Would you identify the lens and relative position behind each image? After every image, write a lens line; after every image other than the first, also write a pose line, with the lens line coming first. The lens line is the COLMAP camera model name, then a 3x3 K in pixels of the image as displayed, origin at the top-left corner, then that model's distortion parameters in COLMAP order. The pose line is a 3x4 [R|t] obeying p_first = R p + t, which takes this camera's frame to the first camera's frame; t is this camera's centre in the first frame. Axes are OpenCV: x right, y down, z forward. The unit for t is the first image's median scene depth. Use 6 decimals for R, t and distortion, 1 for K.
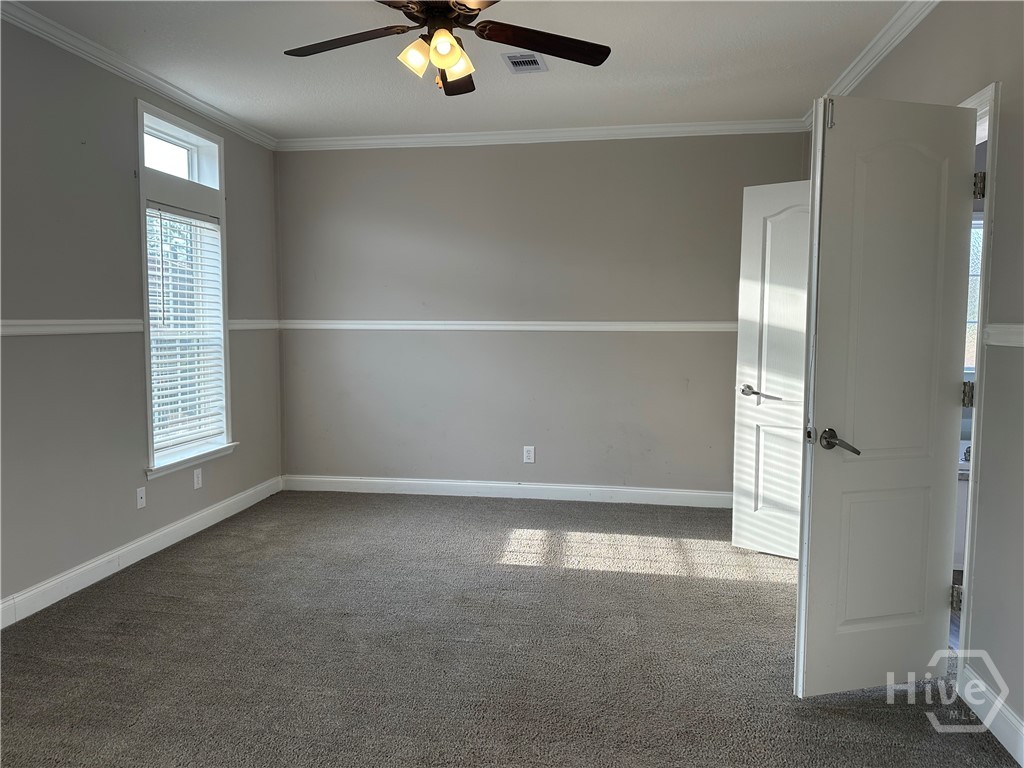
lens RADIAL K [[724.0, 0, 509.4], [0, 724.0, 378.7], [0, 0, 1]] dist [0.117309, -0.119778]
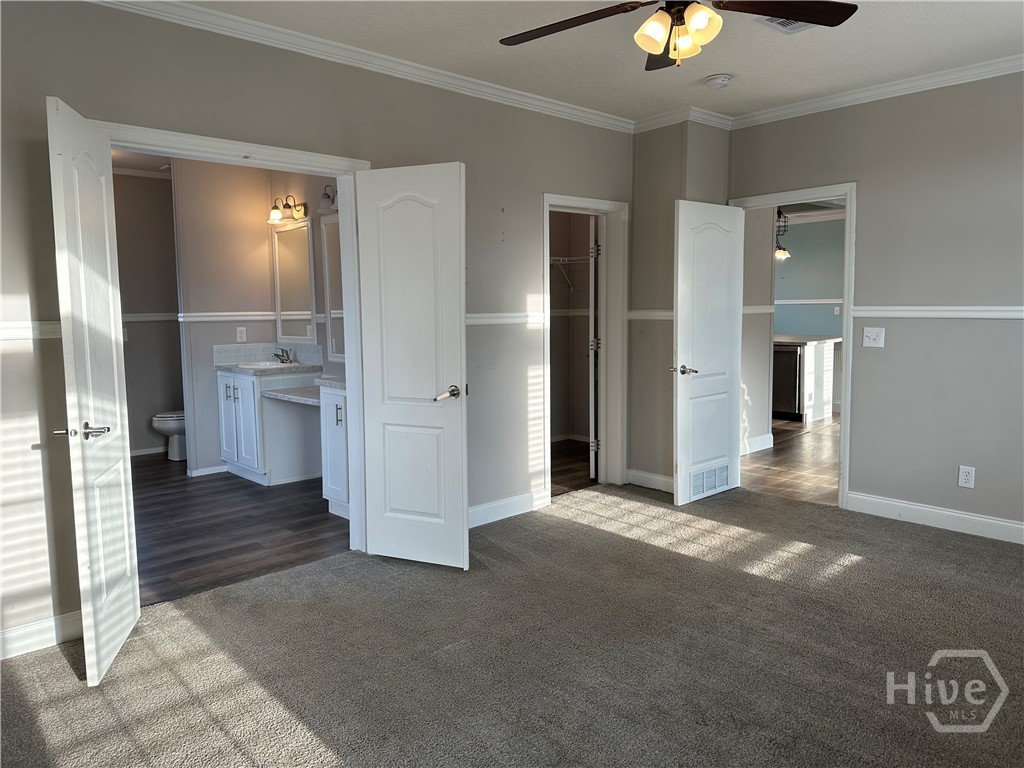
lens RADIAL K [[724.0, 0, 509.4], [0, 724.0, 378.7], [0, 0, 1]] dist [0.117309, -0.119778]
pose [[-0.787674, -0.057462, 0.613407, -0.348045], [0.060594, 0.983588, 0.169948, -0.114477], [-0.613105, 0.171033, -0.771265, 1.263165]]
